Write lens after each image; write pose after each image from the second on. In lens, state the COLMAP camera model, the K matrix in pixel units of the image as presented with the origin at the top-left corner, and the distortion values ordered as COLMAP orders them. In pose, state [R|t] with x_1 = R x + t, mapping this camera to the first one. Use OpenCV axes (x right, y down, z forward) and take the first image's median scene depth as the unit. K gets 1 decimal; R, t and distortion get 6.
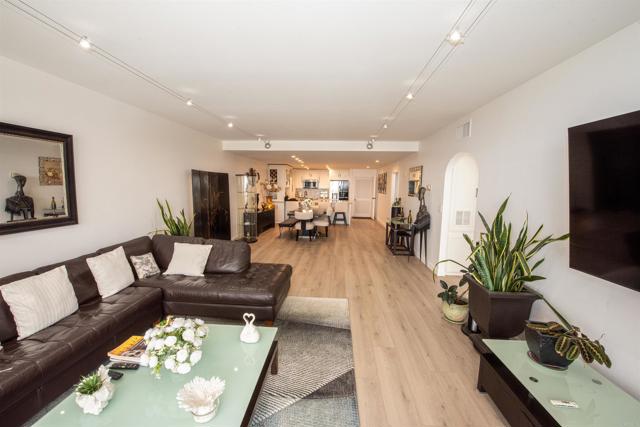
lens RADIAL K [[255.0, 0, 320.5], [0, 255.0, 213.6], [0, 0, 1]] dist [0.001000, 0.000007]
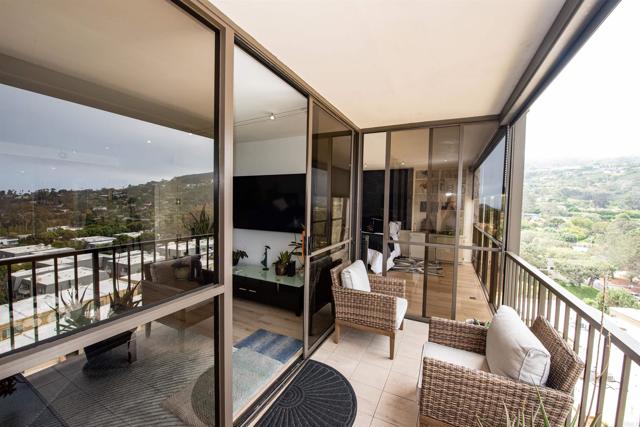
lens RADIAL K [[255.0, 0, 318.5], [0, 255.0, 214.0], [0, 0, 1]] dist [0.001000, 0.000007]
pose [[0.378915, -0.061193, 0.923406, -1.226485], [0.084920, 0.995901, 0.031151, 0.069056], [-0.921527, 0.066612, 0.382558, -0.899785]]
